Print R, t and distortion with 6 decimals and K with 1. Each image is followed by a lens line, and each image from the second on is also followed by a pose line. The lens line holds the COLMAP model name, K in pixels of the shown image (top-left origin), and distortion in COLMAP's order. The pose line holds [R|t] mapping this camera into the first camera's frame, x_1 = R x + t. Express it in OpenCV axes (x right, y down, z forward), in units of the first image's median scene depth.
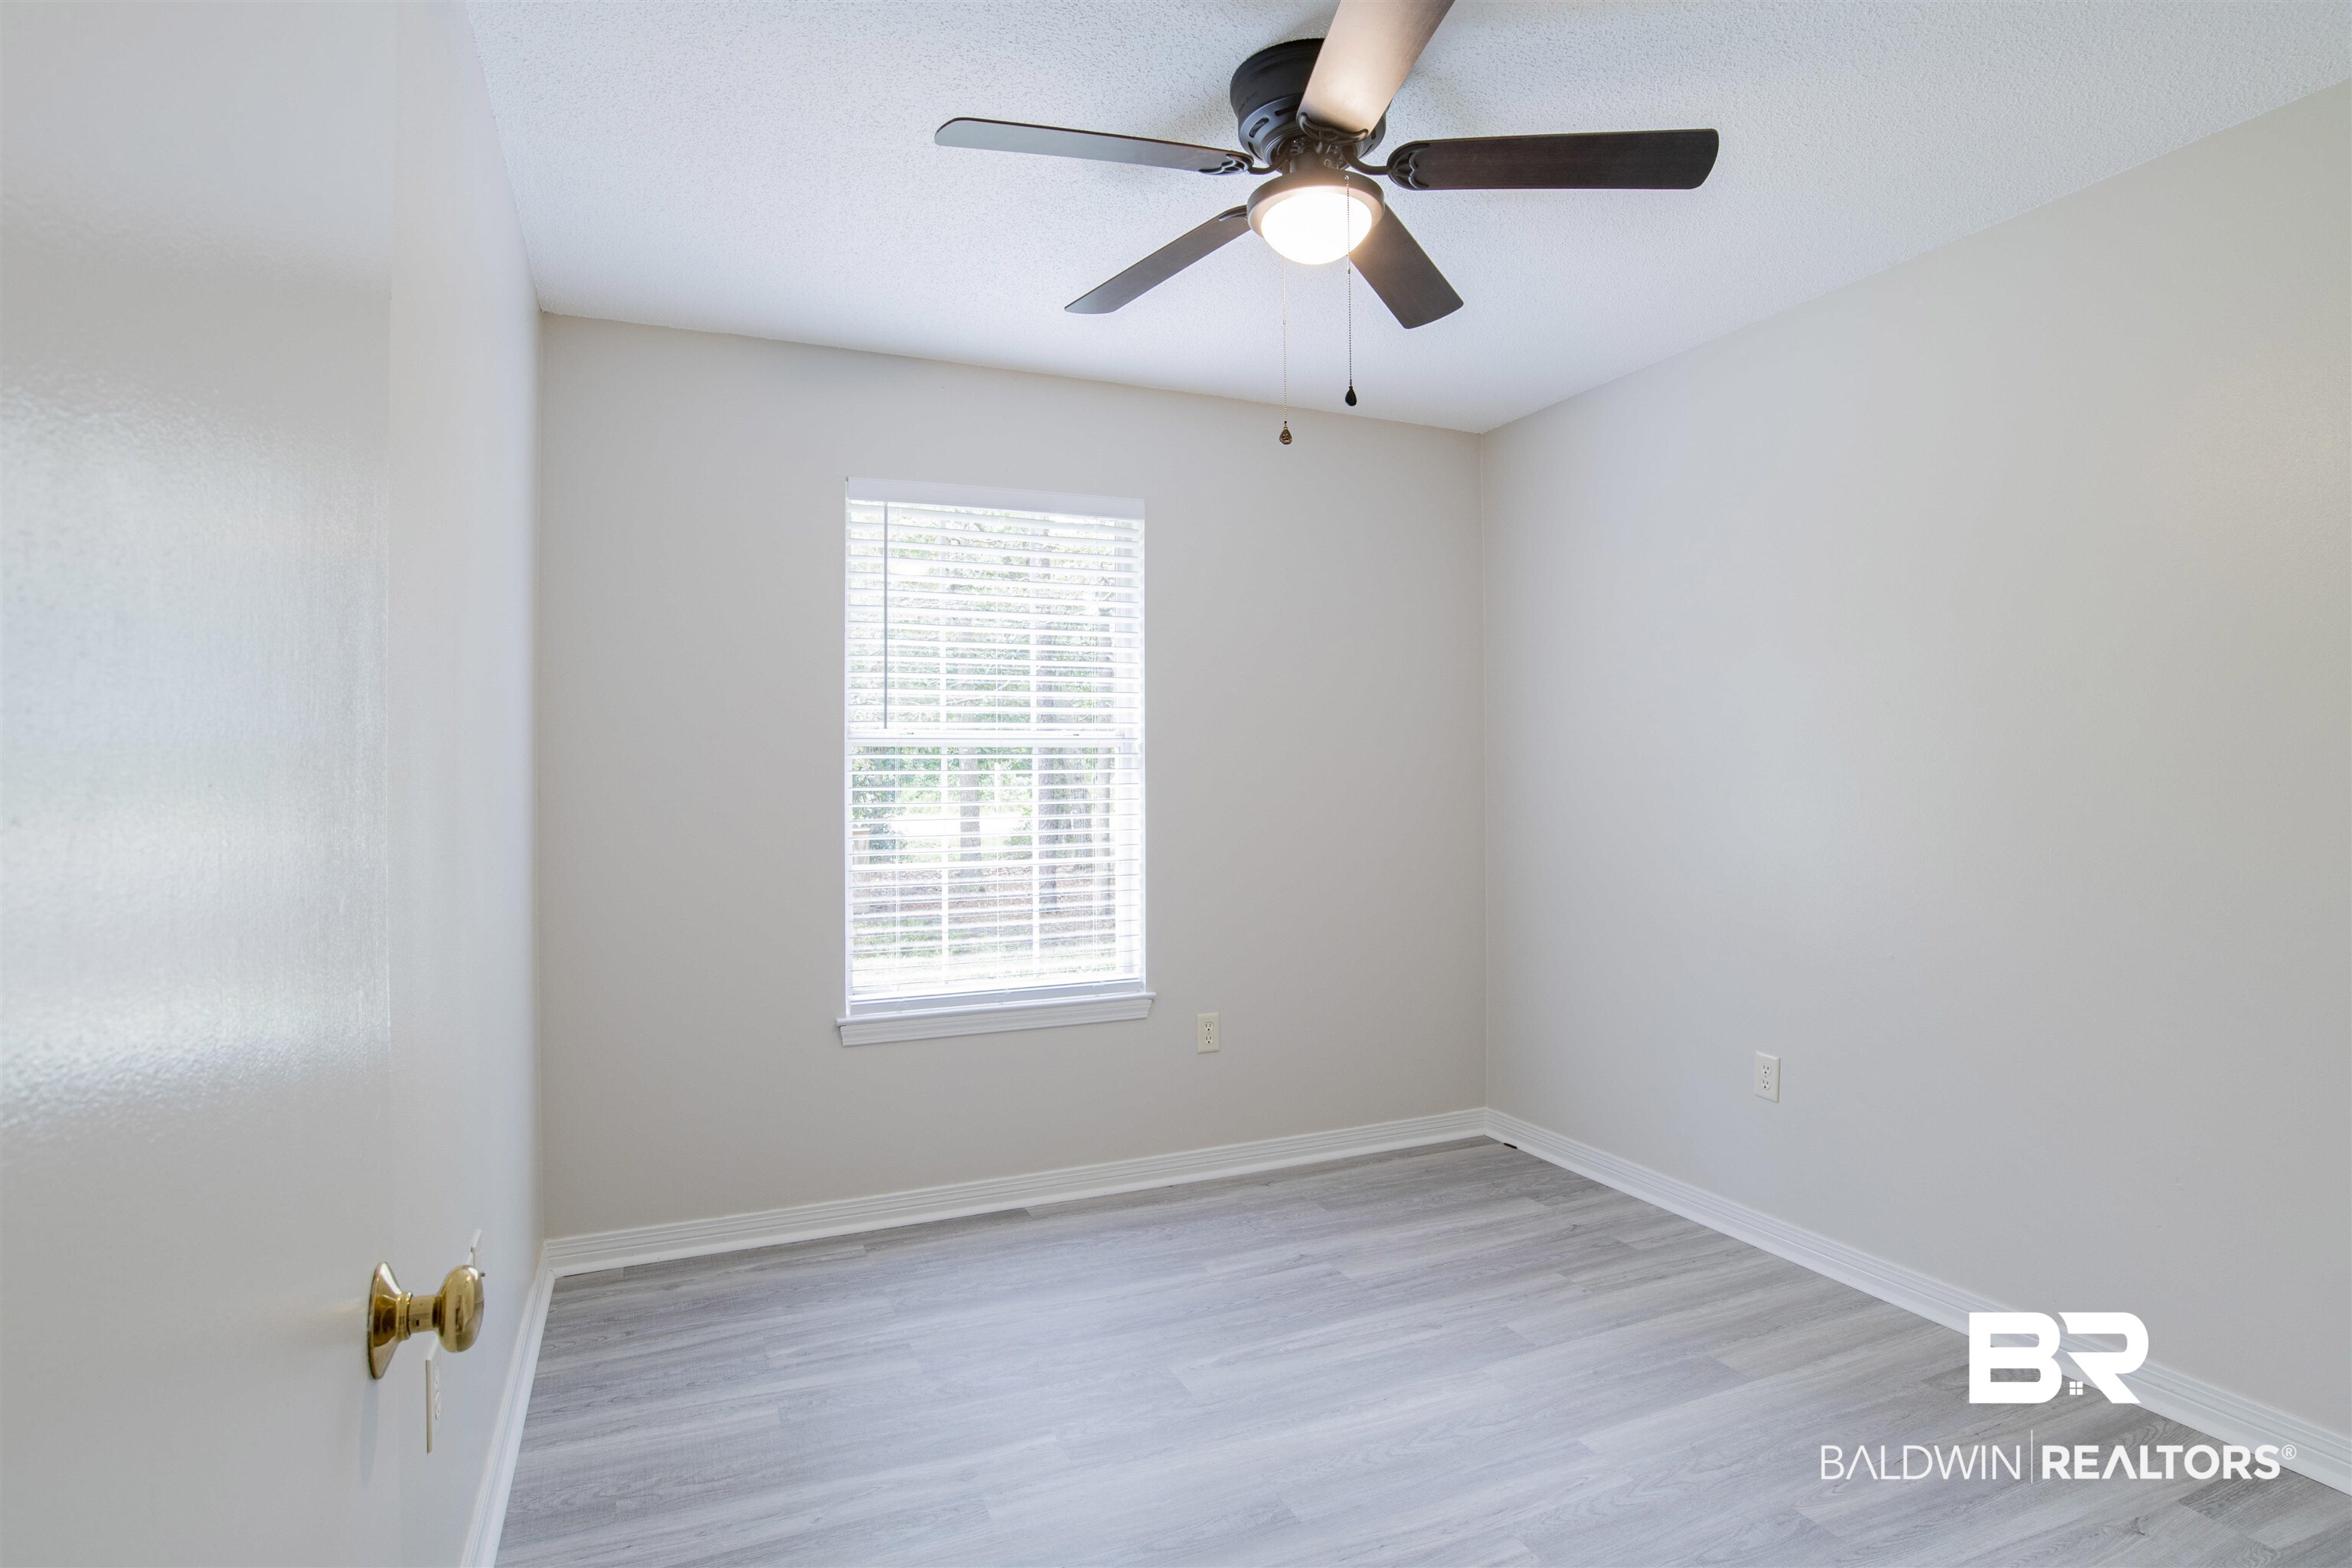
lens RADIAL K [[1199.7, 0, 1188.2], [0, 1199.7, 770.0], [0, 0, 1]] dist [-0.065687, 0.026275]
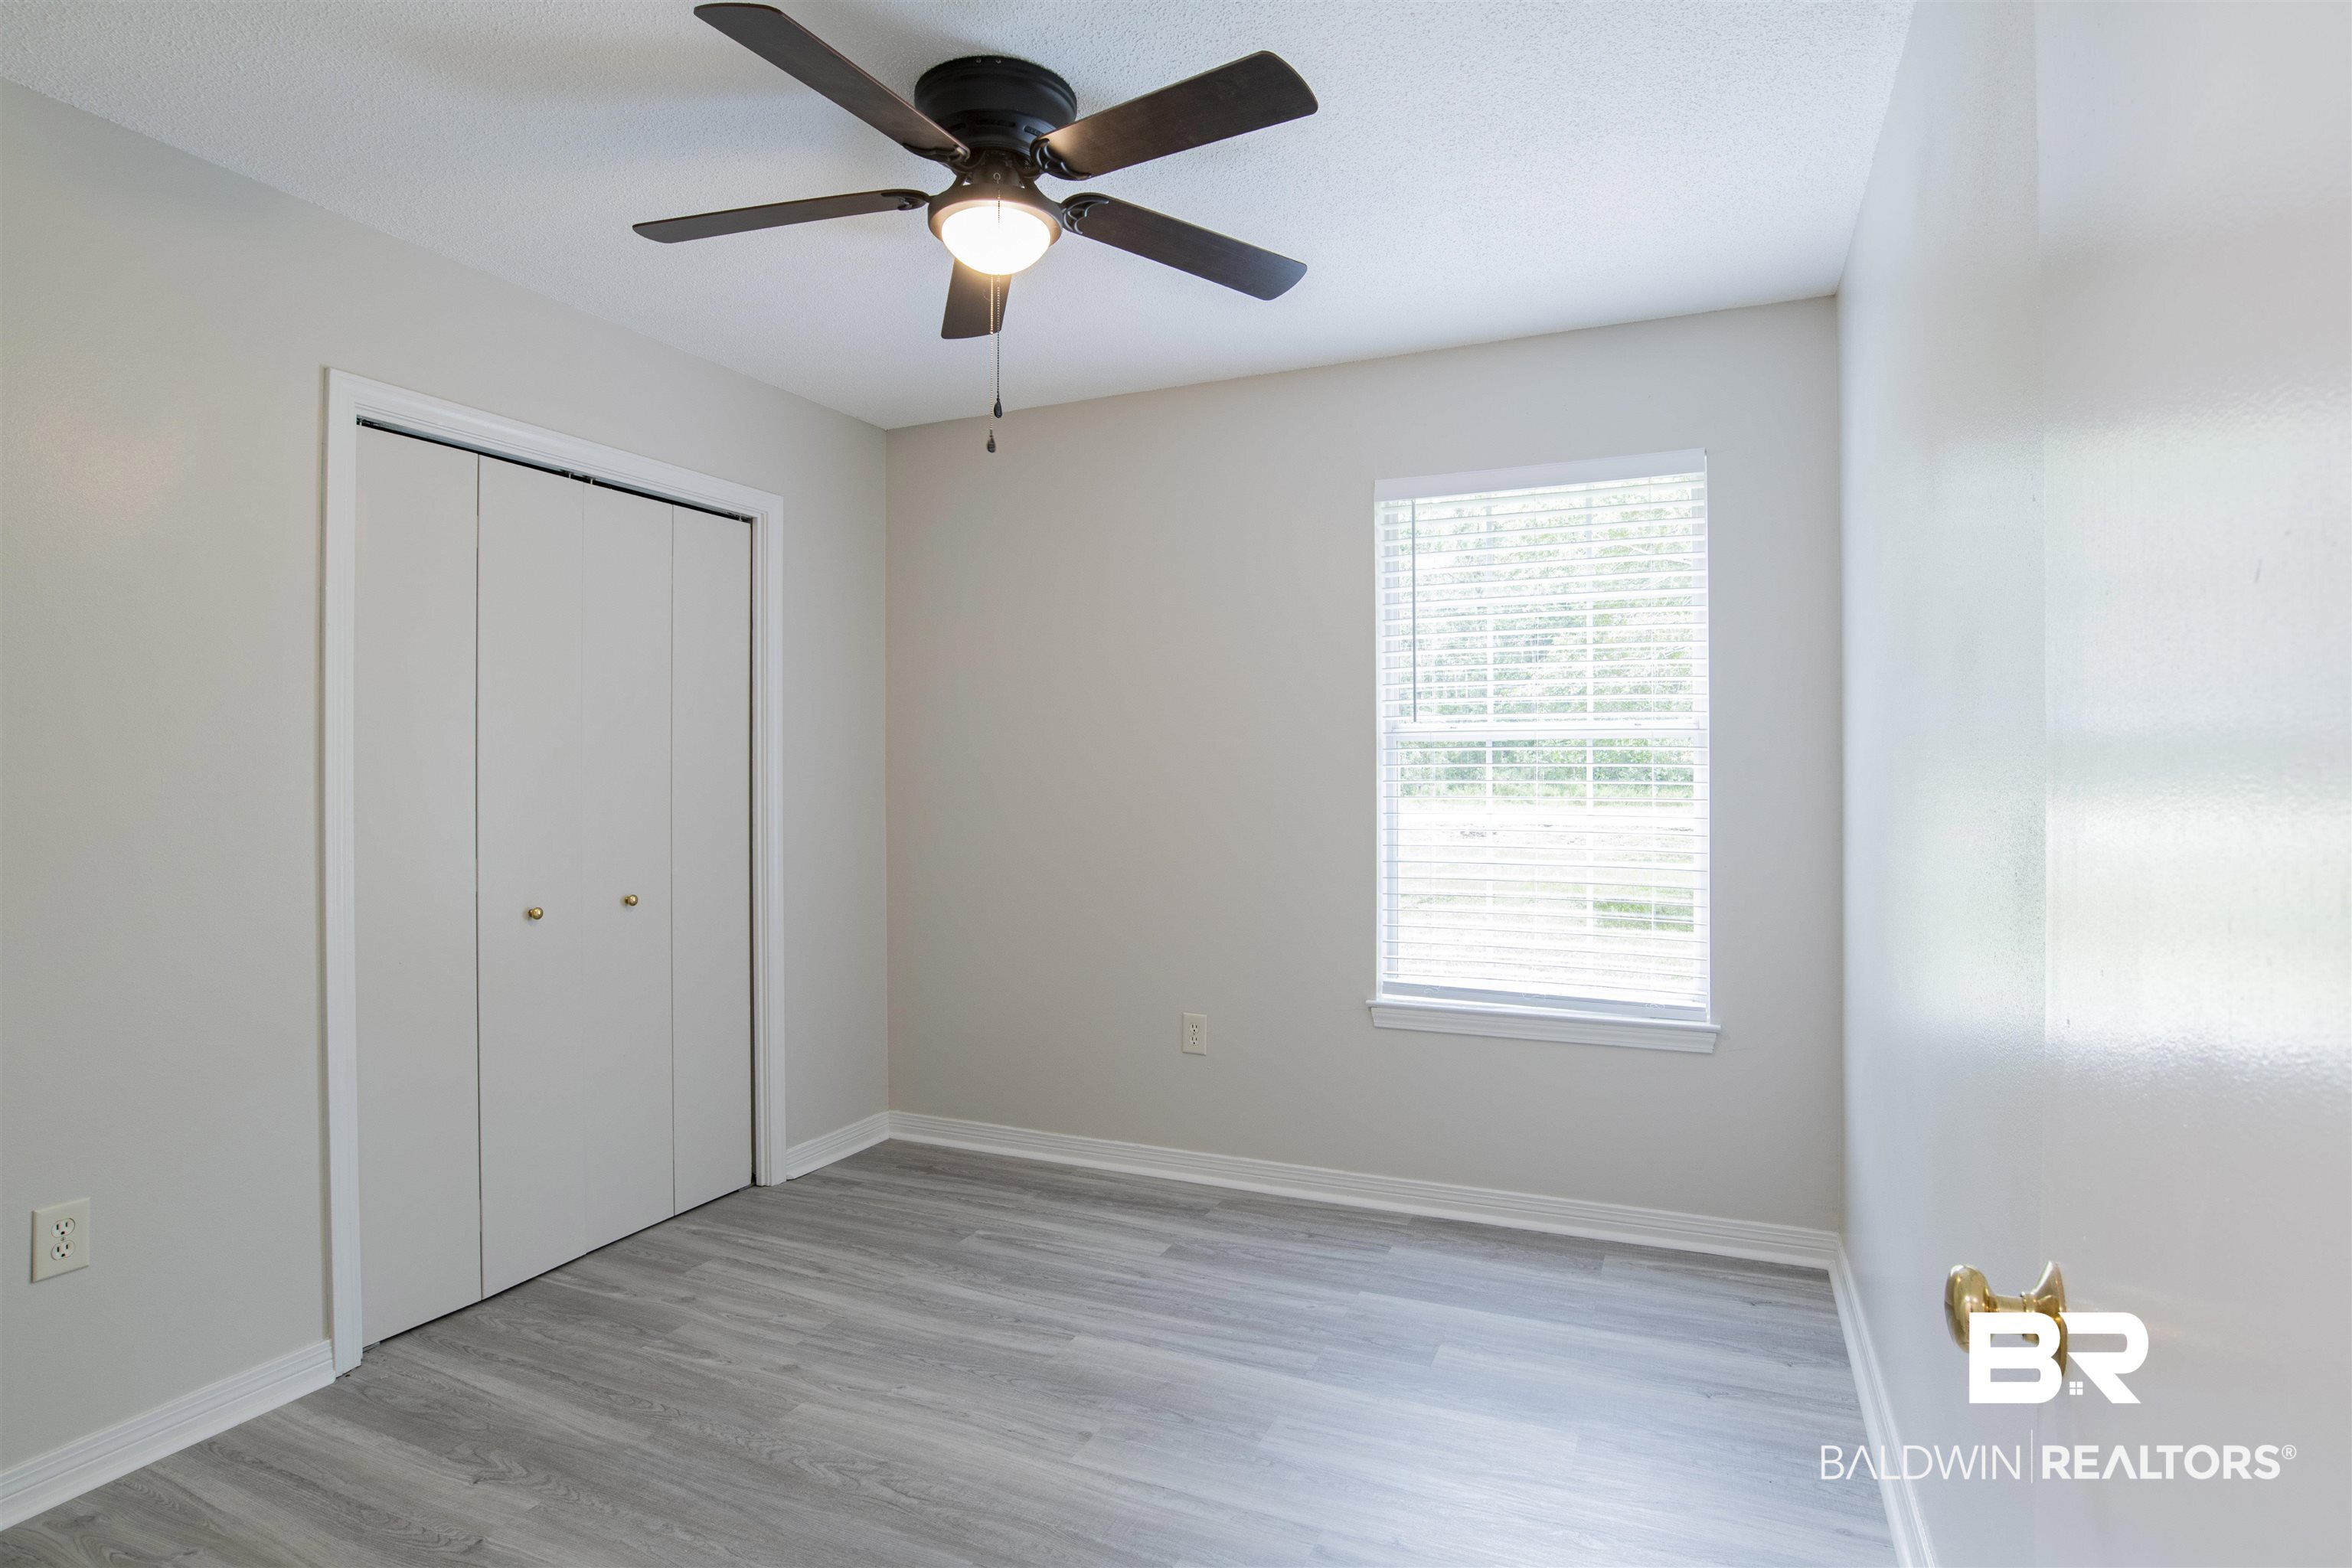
lens RADIAL K [[1199.7, 0, 1188.2], [0, 1199.7, 770.0], [0, 0, 1]] dist [-0.065687, 0.026275]
pose [[0.680492, 0.006287, -0.732729, 0.362788], [-0.001752, 0.999974, 0.006953, -0.000938], [0.732753, -0.003448, 0.680486, 0.166199]]
